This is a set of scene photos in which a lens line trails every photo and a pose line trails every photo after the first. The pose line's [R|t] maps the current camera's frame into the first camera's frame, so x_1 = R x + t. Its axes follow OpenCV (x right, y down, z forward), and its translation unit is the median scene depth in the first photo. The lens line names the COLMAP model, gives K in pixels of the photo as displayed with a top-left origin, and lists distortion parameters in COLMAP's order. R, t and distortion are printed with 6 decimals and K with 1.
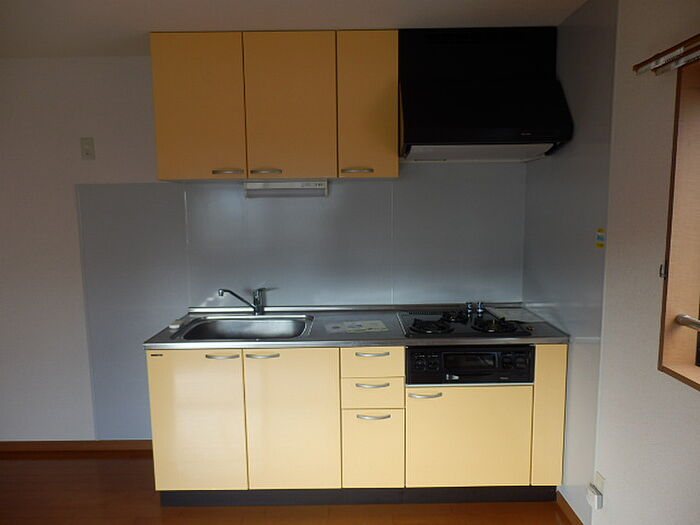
lens RADIAL K [[488.0, 0, 350.0], [0, 488.0, 262.5], [0, 0, 1]] dist [-0.015233, -0.001320]
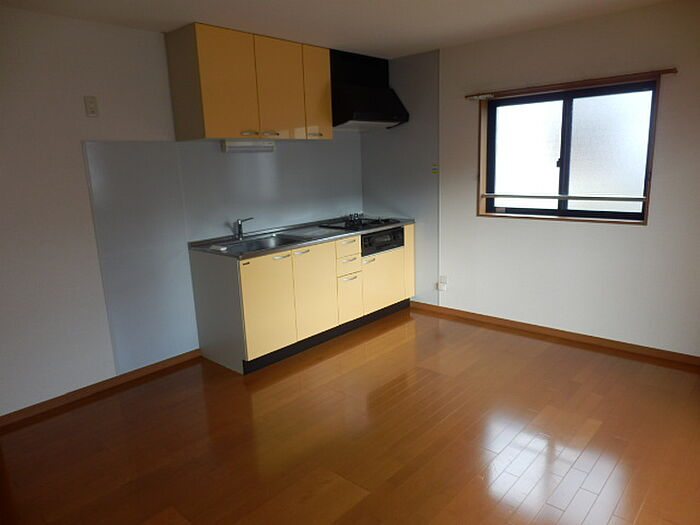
lens RADIAL K [[494.1, 0, 350.0], [0, 494.1, 262.5], [0, 0, 1]] dist [-0.005494, -0.000339]
pose [[0.667790, -0.163322, 0.726211, -1.192856], [0.114899, 0.986556, 0.116217, 0.053493], [-0.735428, 0.005832, 0.677578, -0.192133]]
